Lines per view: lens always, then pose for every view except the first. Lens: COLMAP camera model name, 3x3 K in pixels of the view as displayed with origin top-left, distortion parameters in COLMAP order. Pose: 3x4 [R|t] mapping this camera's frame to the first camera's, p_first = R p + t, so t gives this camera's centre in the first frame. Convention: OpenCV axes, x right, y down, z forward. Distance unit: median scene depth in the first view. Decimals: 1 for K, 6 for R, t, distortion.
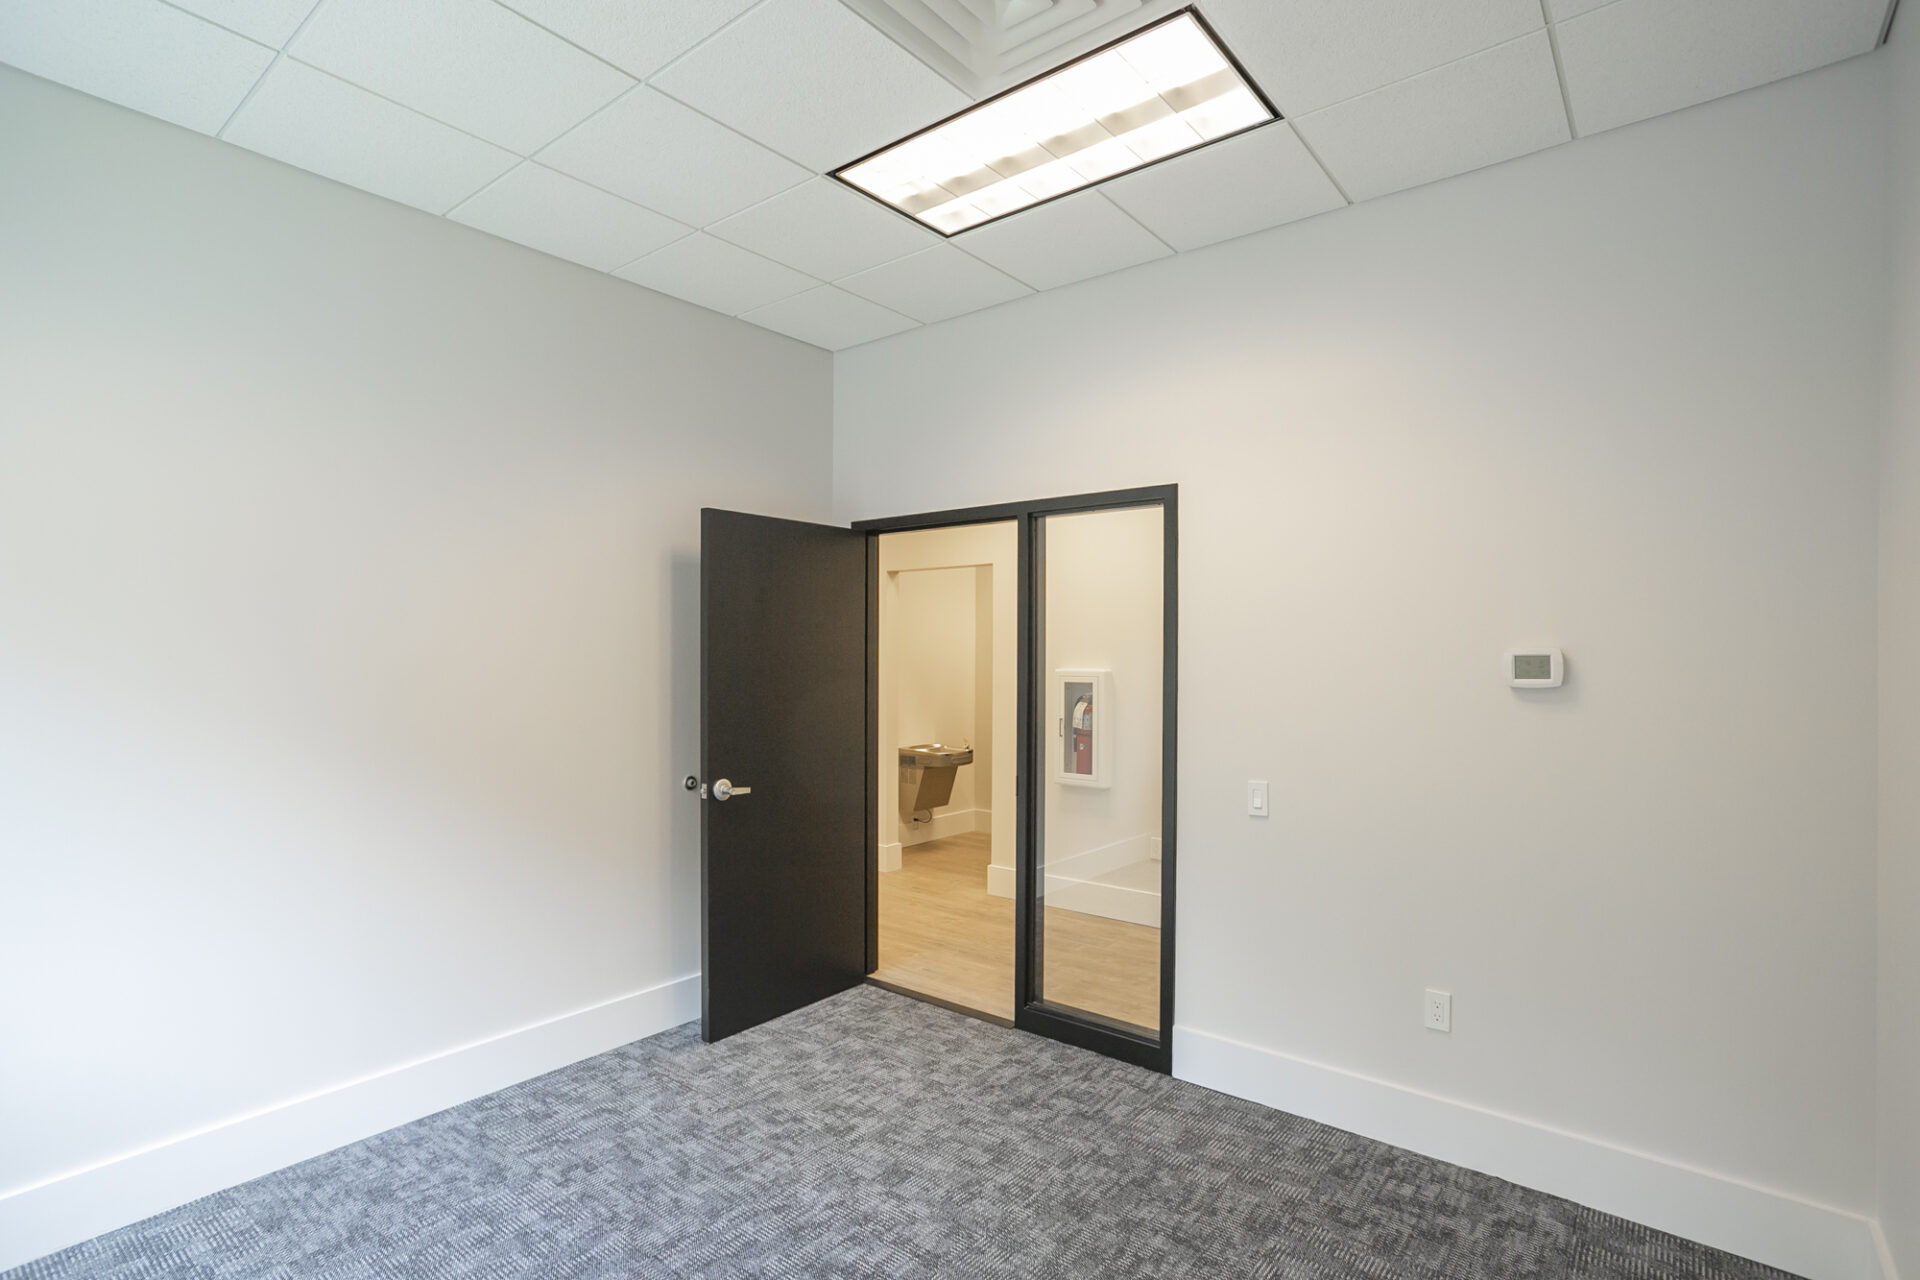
lens RADIAL K [[943.5, 0, 943.2], [0, 943.5, 644.7], [0, 0, 1]] dist [-0.027940, 0.018629]
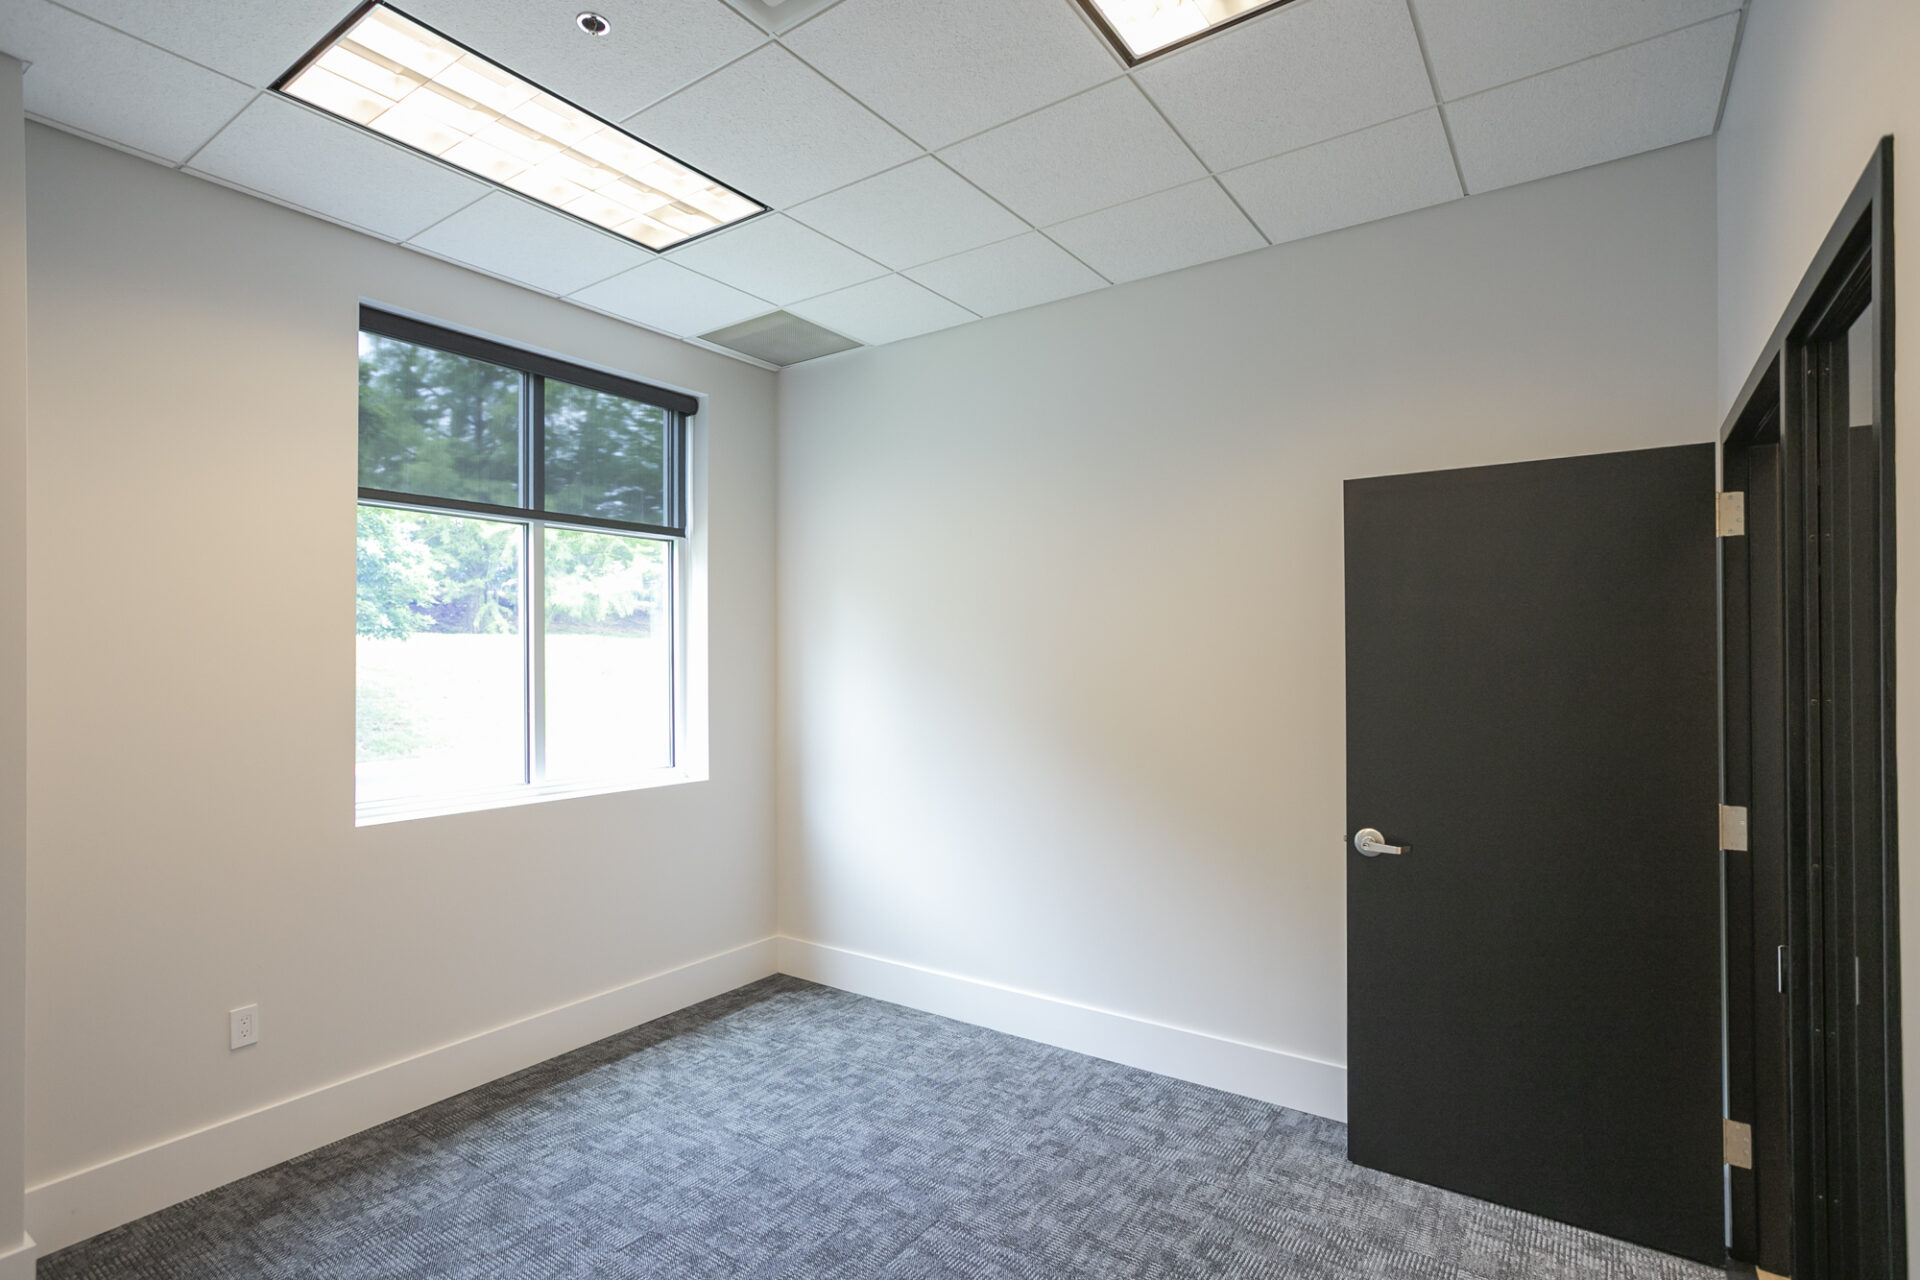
lens RADIAL K [[943.5, 0, 972.9], [0, 943.5, 639.8], [0, 0, 1]] dist [-0.027940, 0.018629]
pose [[0.068367, -0.021474, -0.997429, 0.619105], [0.010332, 0.999730, -0.020815, 0.001220], [0.997607, -0.008882, 0.068571, 0.756411]]
